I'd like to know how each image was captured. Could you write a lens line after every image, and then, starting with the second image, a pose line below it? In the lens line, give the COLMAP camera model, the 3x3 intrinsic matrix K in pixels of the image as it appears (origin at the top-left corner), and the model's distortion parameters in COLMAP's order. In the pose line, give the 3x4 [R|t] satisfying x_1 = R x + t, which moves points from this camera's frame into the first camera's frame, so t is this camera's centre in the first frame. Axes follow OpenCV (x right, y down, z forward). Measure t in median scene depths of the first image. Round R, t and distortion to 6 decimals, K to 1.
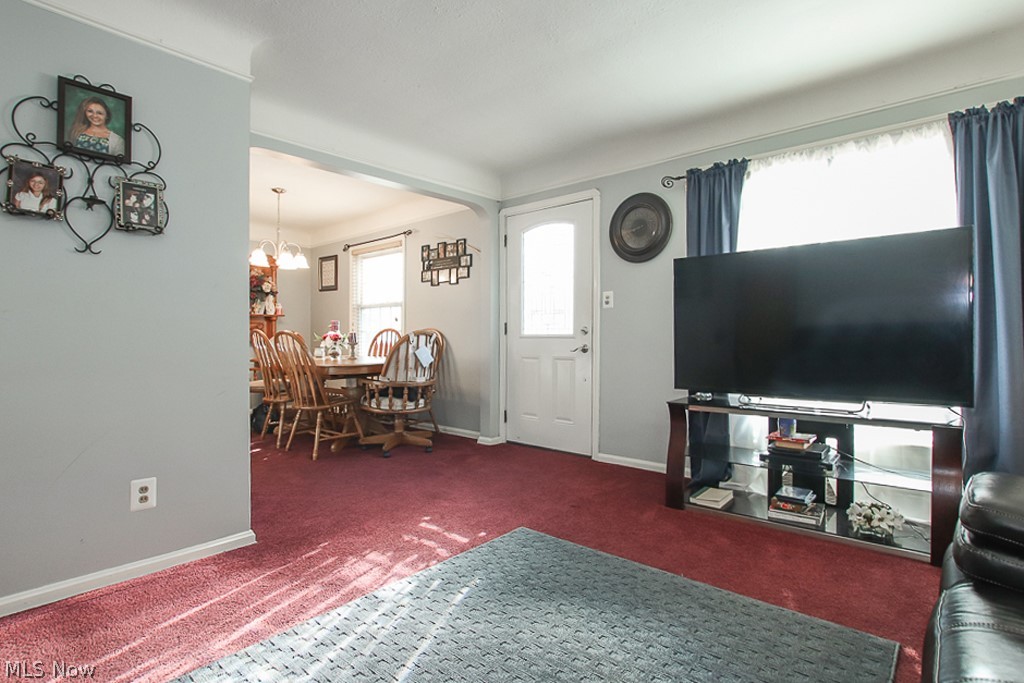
lens RADIAL K [[506.7, 0, 513.2], [0, 506.7, 342.6], [0, 0, 1]] dist [-0.016632, 0.003687]
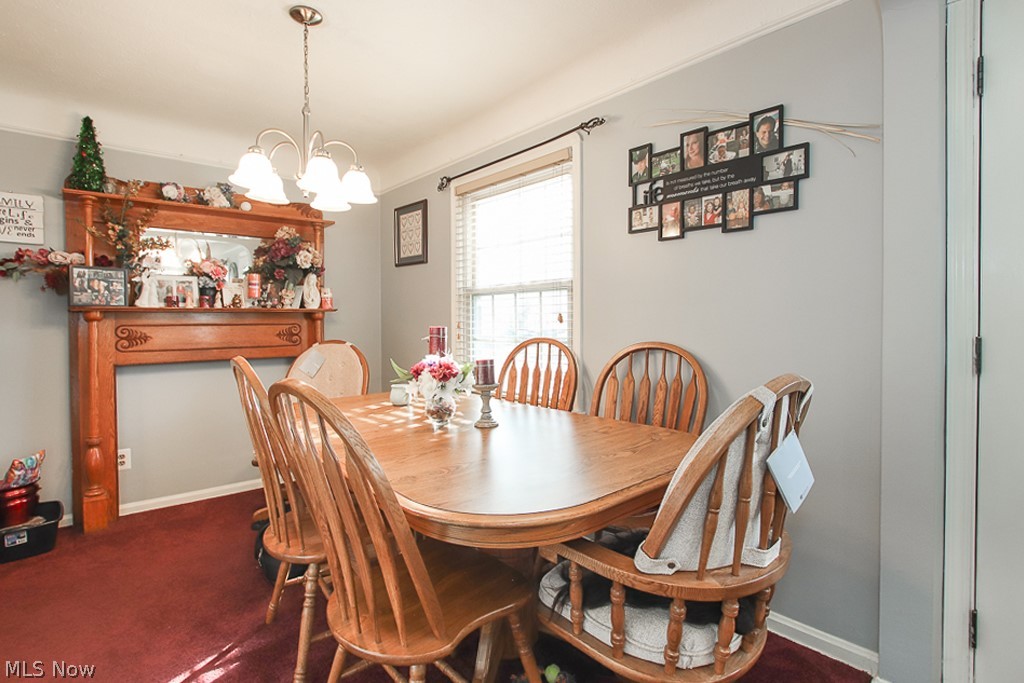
lens RADIAL K [[506.7, 0, 522.8], [0, 506.7, 328.3], [0, 0, 1]] dist [-0.016632, 0.003687]
pose [[0.994260, -0.006431, -0.106802, -0.249883], [0.006612, 0.999977, 0.001339, -0.043796], [0.106791, -0.002038, 0.994279, 0.620478]]
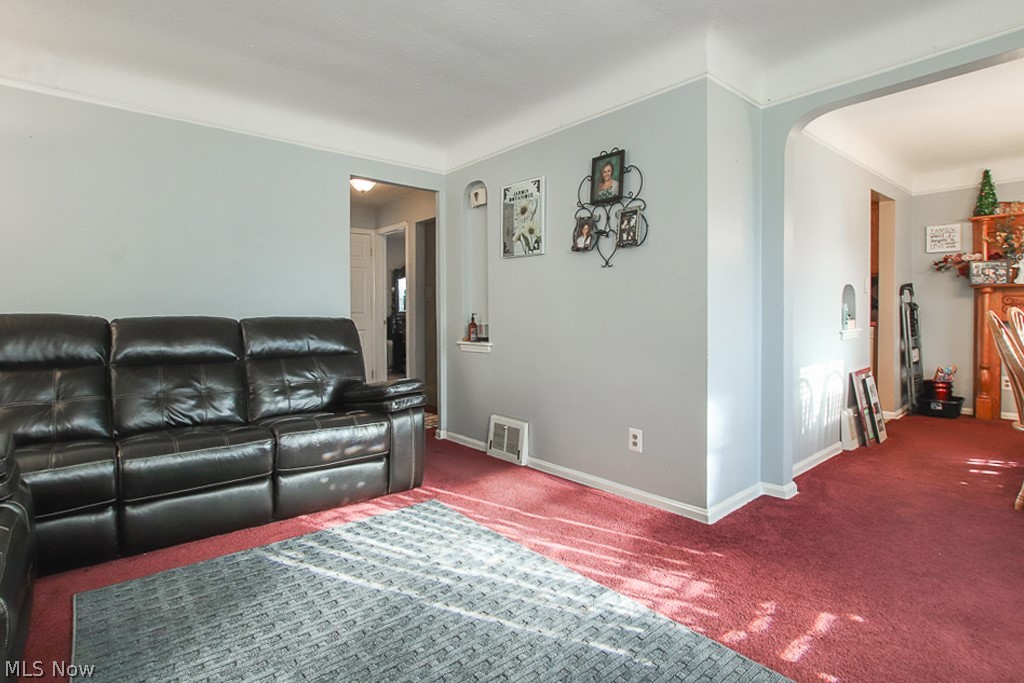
lens RADIAL K [[506.7, 0, 506.6], [0, 506.7, 319.0], [0, 0, 1]] dist [-0.016632, 0.003687]
pose [[-0.135234, 0.016342, -0.990679, 0.276144], [-0.003245, 0.999851, 0.016937, -0.018799], [0.990808, 0.005505, -0.135161, 0.360123]]
